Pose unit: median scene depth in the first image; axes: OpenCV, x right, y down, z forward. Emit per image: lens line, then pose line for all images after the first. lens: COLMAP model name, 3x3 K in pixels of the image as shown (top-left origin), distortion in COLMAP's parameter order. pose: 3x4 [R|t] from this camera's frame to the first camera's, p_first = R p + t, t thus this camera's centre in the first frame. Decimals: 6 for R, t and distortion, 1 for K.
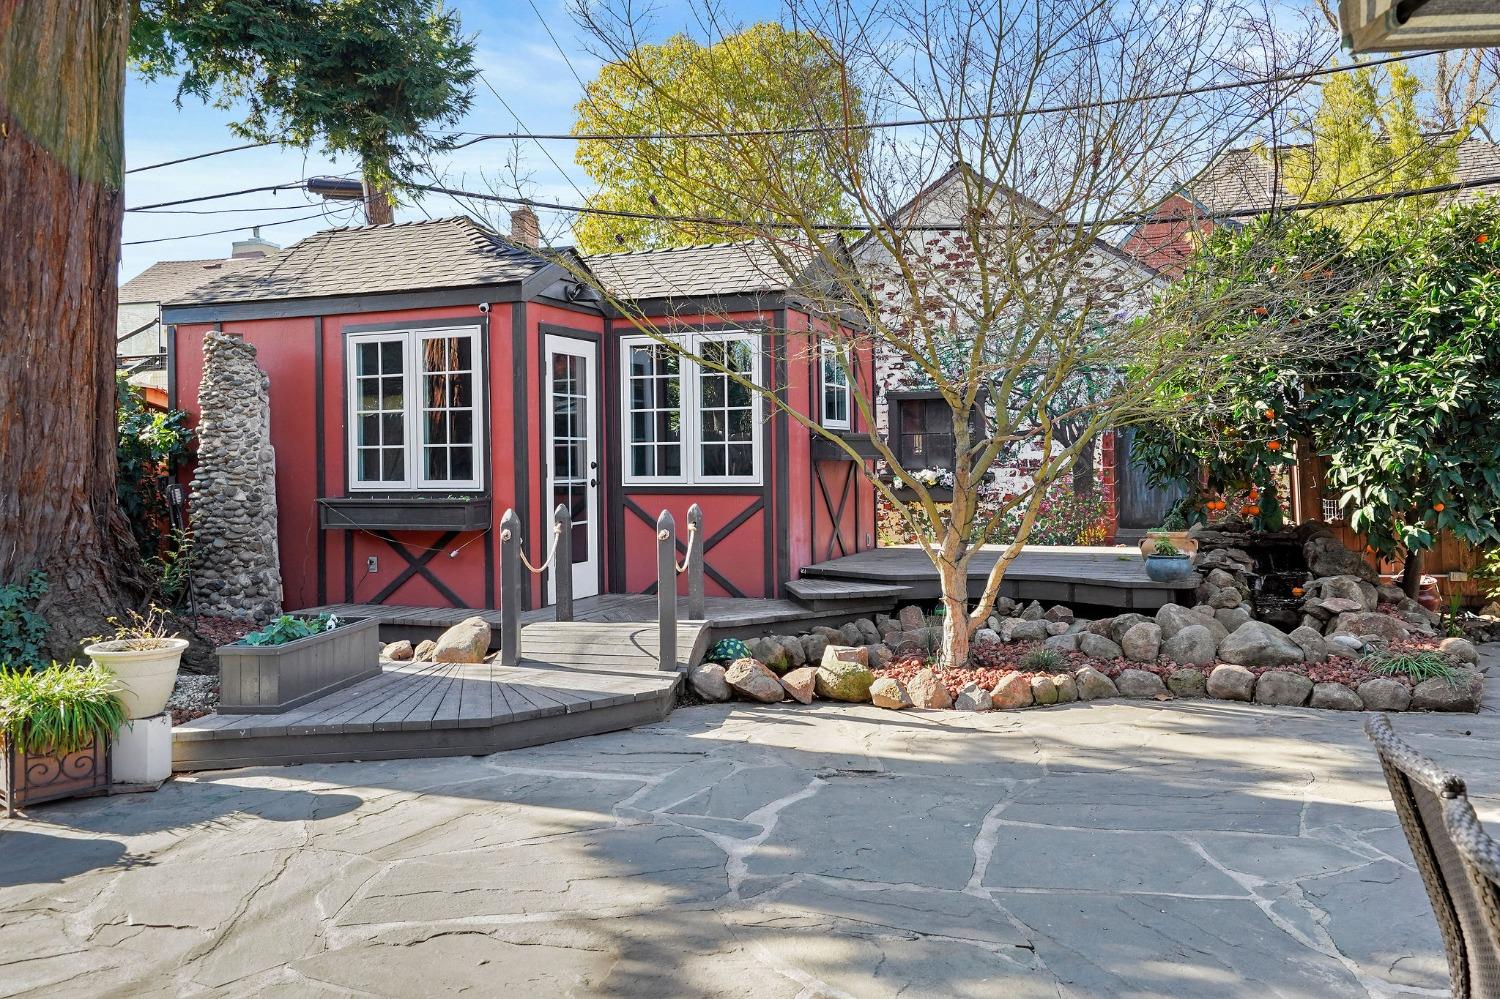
lens RADIAL K [[1165.1, 0, 747.8], [0, 1165.1, 438.4], [0, 0, 1]] dist [0.001944, 0.003076]
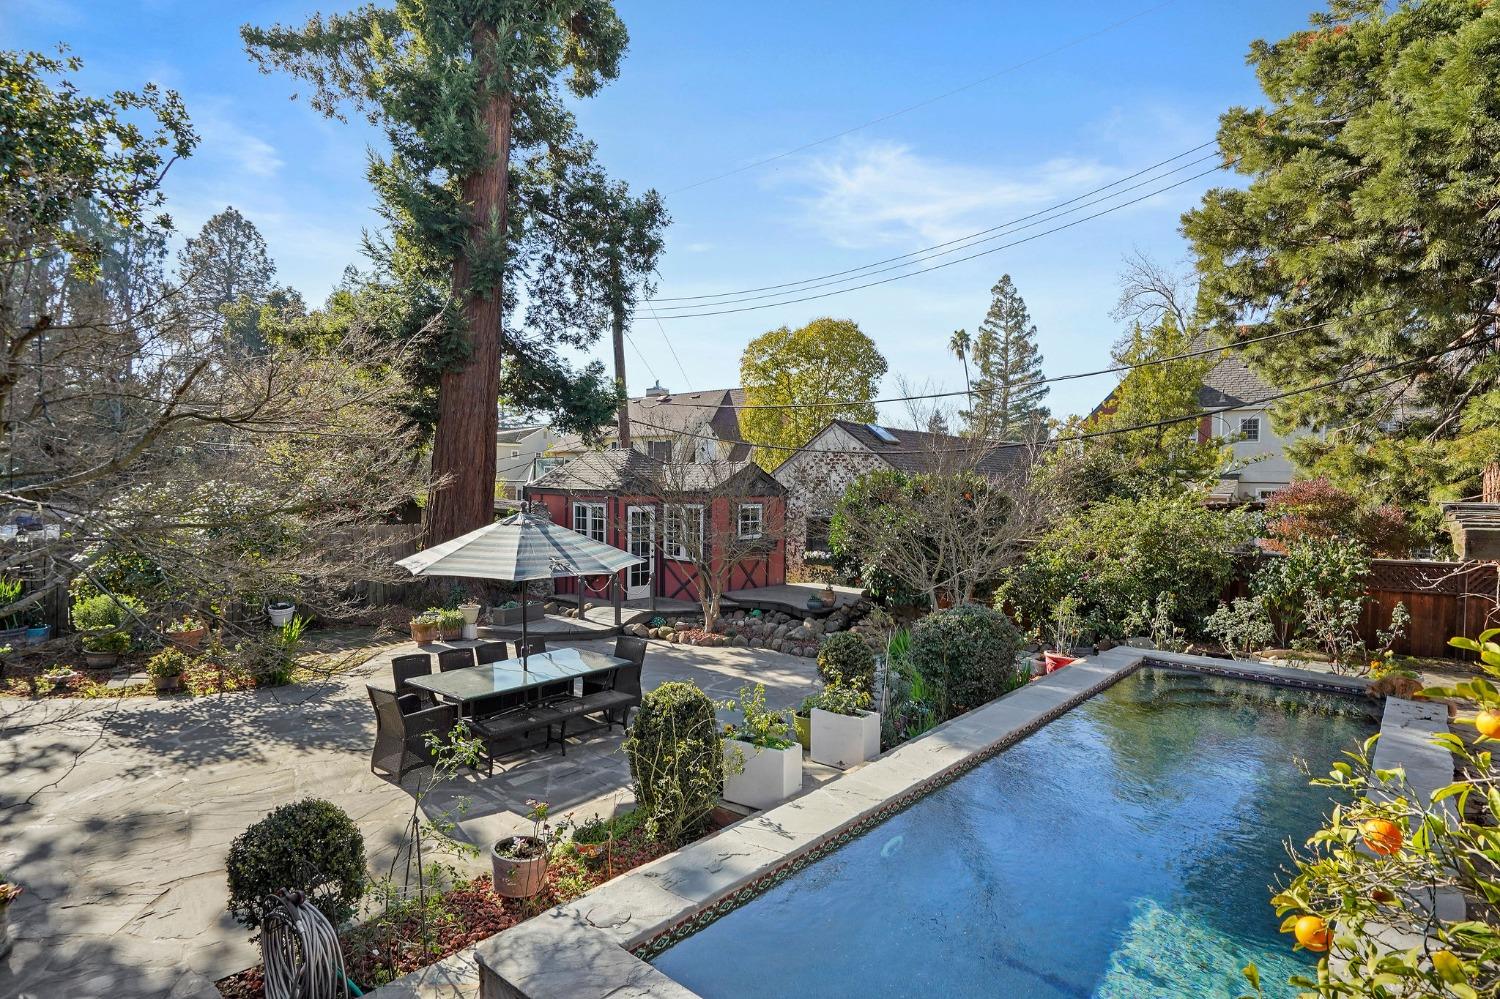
lens RADIAL K [[793.4, 0, 750.0], [0, 793.4, 499.5], [0, 0, 1]] dist [-0.049798, 0.037766]
pose [[0.938000, 0.029861, -0.345347, 0.756272], [-0.016520, 0.999002, 0.041509, -0.185676], [0.346242, -0.033230, 0.937557, -0.704275]]
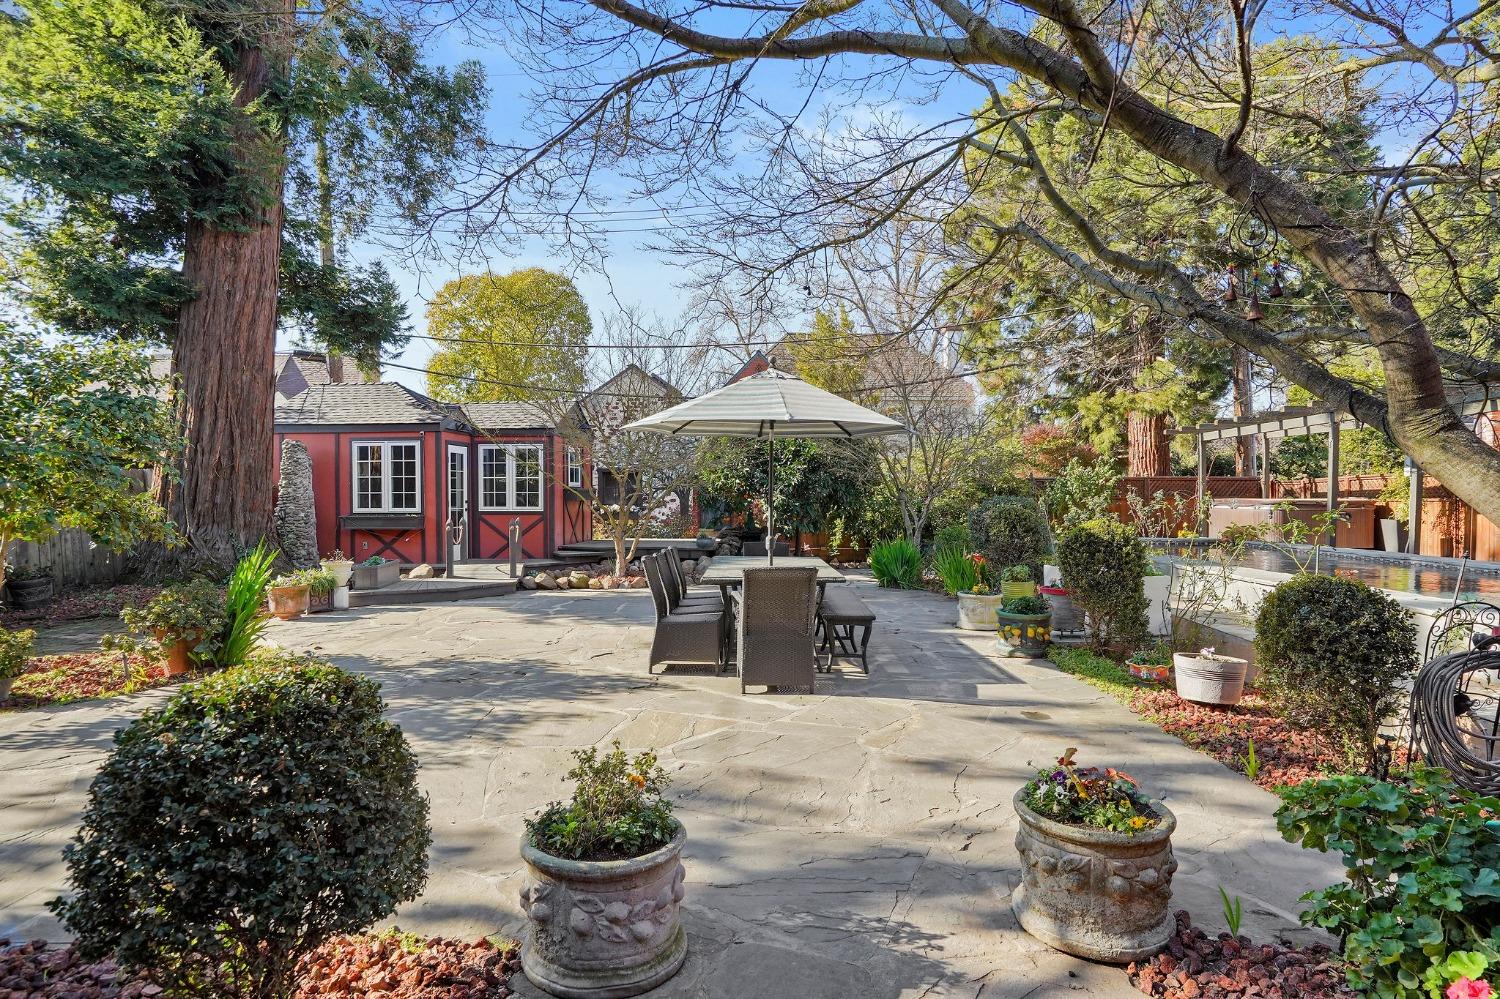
lens RADIAL K [[793.4, 0, 750.0], [0, 793.4, 499.5], [0, 0, 1]] dist [-0.049798, 0.037766]
pose [[0.953893, 0.008260, 0.300034, -0.068599], [-0.014493, 0.999723, 0.018556, -0.018325], [-0.299798, -0.022049, 0.953748, -0.650665]]
